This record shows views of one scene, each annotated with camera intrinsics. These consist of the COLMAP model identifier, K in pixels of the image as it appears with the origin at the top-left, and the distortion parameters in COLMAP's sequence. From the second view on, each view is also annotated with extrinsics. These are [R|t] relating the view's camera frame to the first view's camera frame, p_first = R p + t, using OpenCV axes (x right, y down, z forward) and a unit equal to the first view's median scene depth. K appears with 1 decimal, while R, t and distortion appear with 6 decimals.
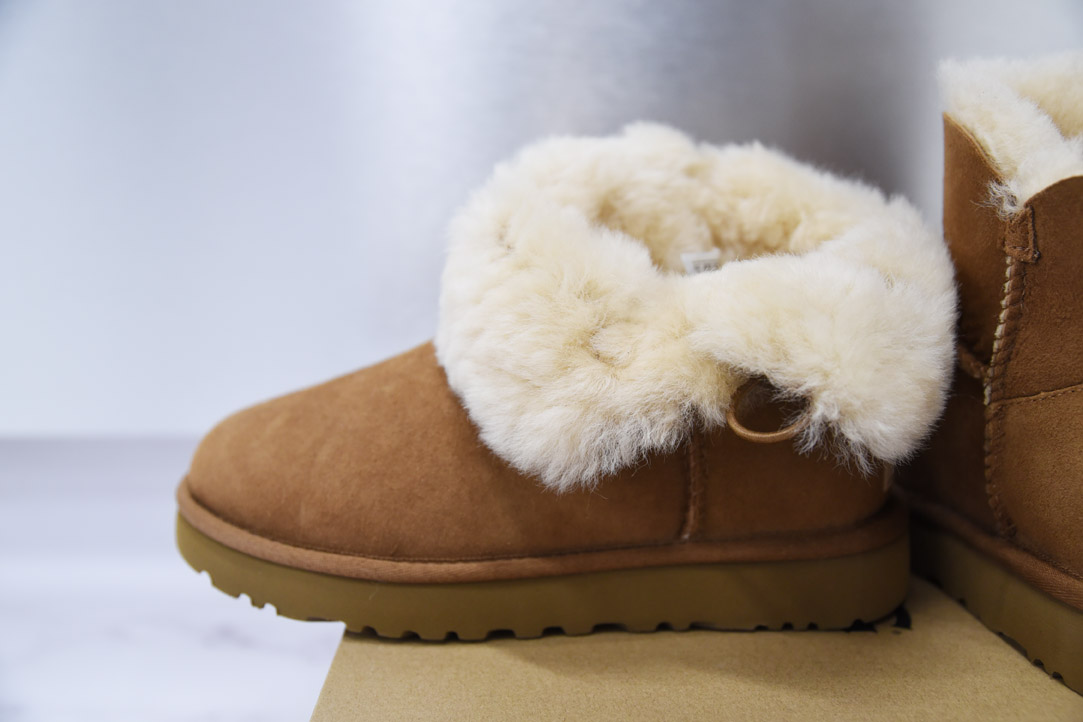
lens RADIAL K [[1317.3, 0, 540.4], [0, 1317.3, 364.2], [0, 0, 1]] dist [0.014776, 0.000000]
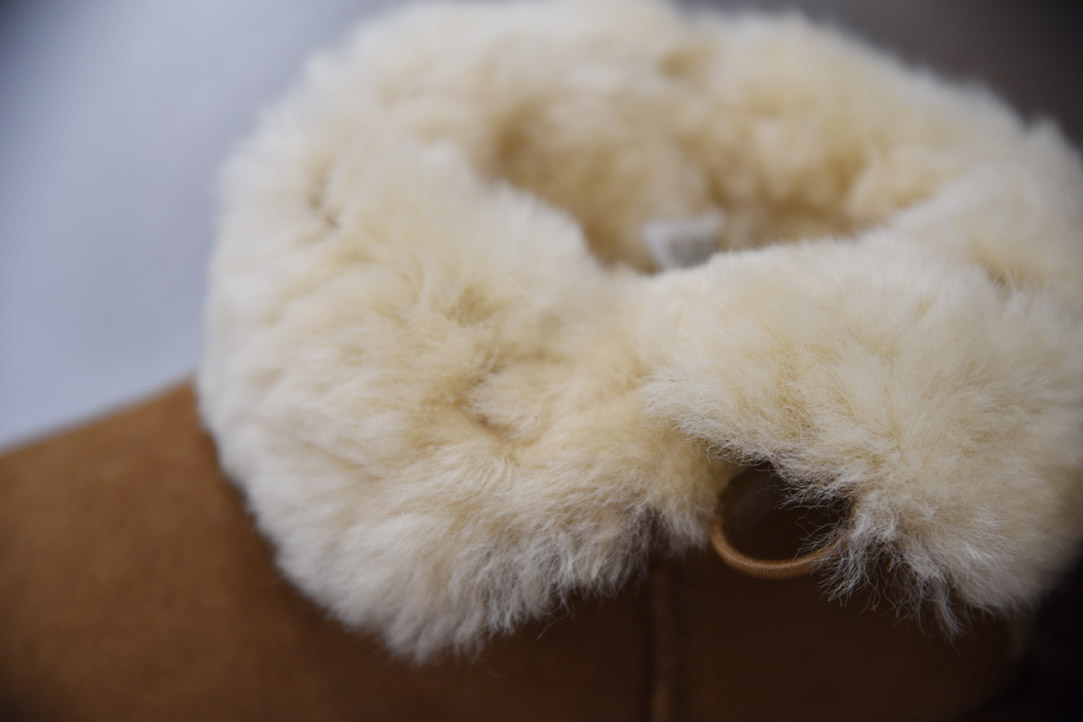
lens RADIAL K [[3223.5, 0, 542.1], [0, 3223.5, 359.9], [0, 0, 1]] dist [0.204062, 0.000000]
pose [[0.999936, 0.001161, 0.011212, 0.052819], [-0.001400, 0.999771, 0.021365, -0.061969], [-0.011185, -0.021379, 0.999709, -0.375297]]
